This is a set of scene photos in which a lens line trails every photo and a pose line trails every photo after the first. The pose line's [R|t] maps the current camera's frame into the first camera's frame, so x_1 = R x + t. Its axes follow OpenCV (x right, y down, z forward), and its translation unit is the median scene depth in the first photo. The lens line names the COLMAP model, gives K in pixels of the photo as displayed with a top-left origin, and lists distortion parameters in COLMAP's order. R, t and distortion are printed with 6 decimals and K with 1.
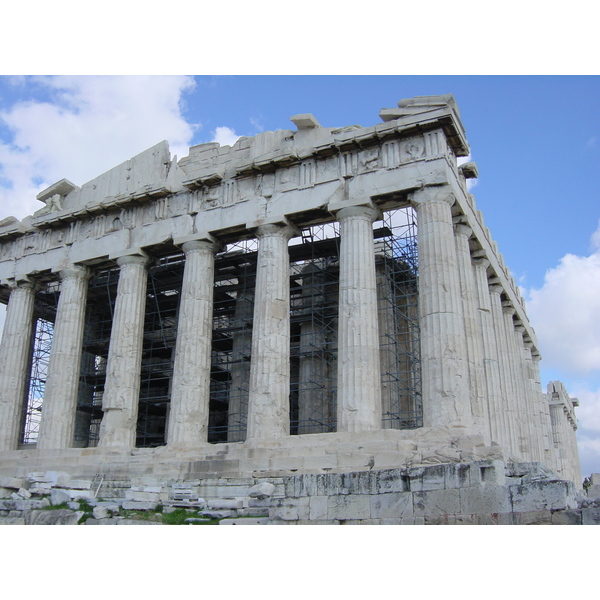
lens RADIAL K [[705.9, 0, 300.0], [0, 705.9, 300.0], [0, 0, 1]] dist [-0.144290, 0.042733]
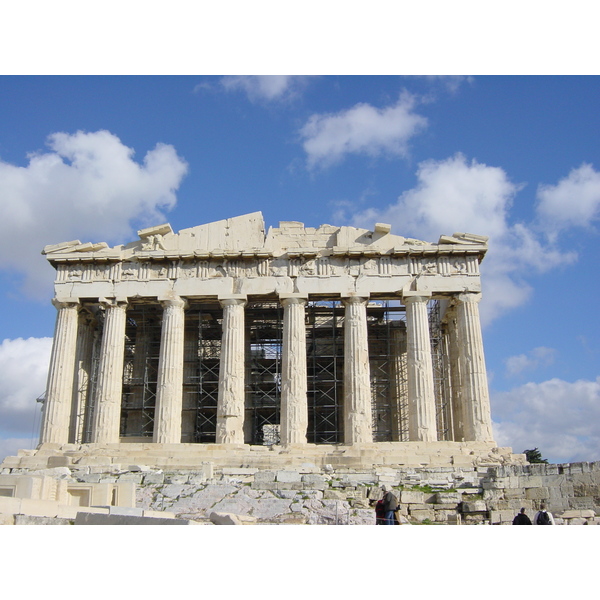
lens RADIAL K [[705.9, 0, 300.0], [0, 705.9, 300.0], [0, 0, 1]] dist [-0.144290, 0.042733]
pose [[0.903754, 0.129746, 0.407914, -0.739886], [-0.129883, 0.991148, -0.027494, -0.044382], [-0.407870, -0.028133, 0.912606, -0.280774]]
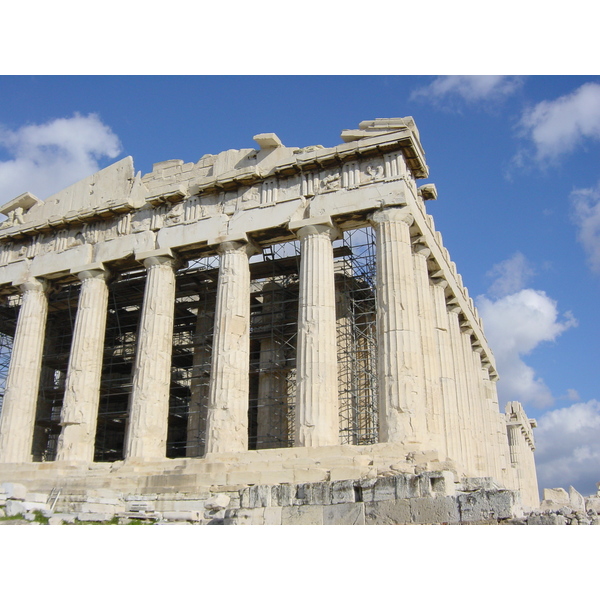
lens RADIAL K [[705.9, 0, 300.0], [0, 705.9, 300.0], [0, 0, 1]] dist [-0.144290, 0.042733]
pose [[0.998575, 0.015121, 0.051179, 0.005095], [-0.013580, 0.999448, -0.030326, 0.005841], [-0.051609, 0.029588, 0.998229, -0.011526]]
